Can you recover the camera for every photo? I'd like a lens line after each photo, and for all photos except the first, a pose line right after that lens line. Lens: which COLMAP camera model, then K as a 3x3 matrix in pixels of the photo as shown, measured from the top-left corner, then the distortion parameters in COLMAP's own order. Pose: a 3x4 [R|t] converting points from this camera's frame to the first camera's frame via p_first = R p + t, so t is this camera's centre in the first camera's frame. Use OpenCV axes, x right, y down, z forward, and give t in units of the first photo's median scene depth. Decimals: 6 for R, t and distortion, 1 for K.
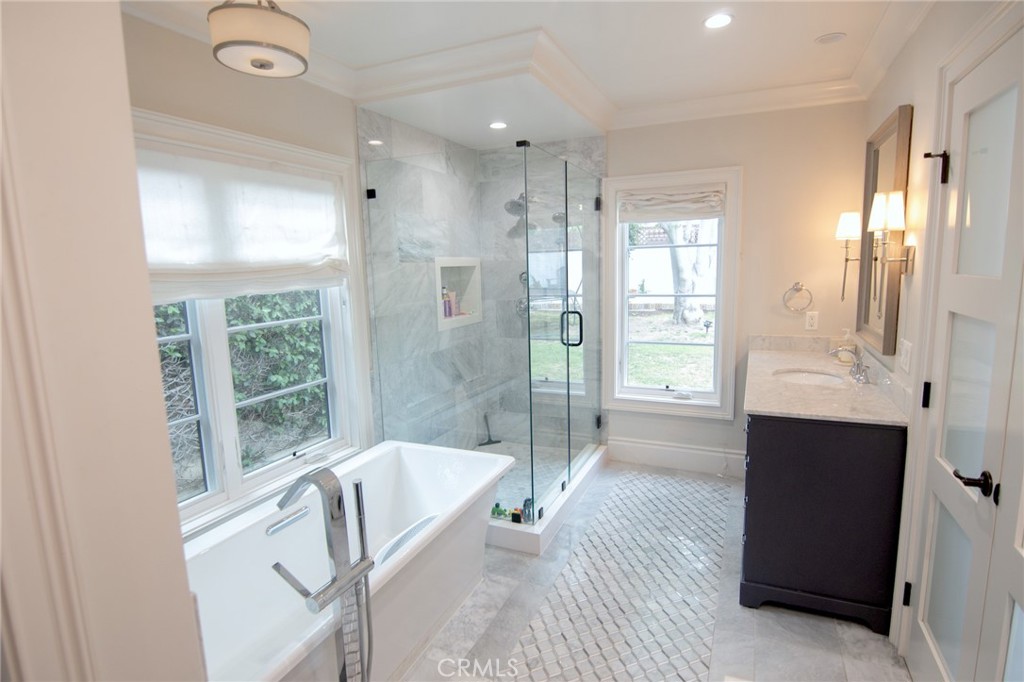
lens RADIAL K [[533.7, 0, 510.8], [0, 533.7, 344.8], [0, 0, 1]] dist [-0.002198, -0.018043]
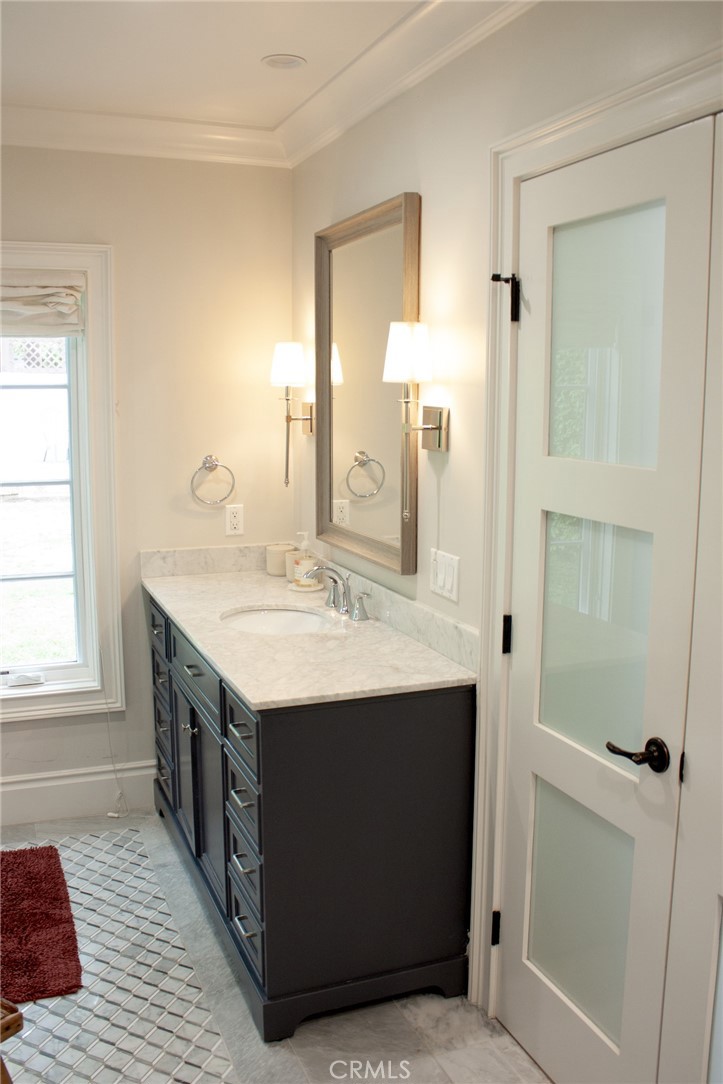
lens RADIAL K [[976.7, 0, 365.0], [0, 976.7, 548.5], [0, 0, 1]] dist [-0.162472, 0.133748]
pose [[0.692359, -0.082096, 0.716868, -0.174158], [0.084137, 0.995914, 0.032792, -0.056761], [-0.716631, 0.037612, 0.696438, 0.224220]]
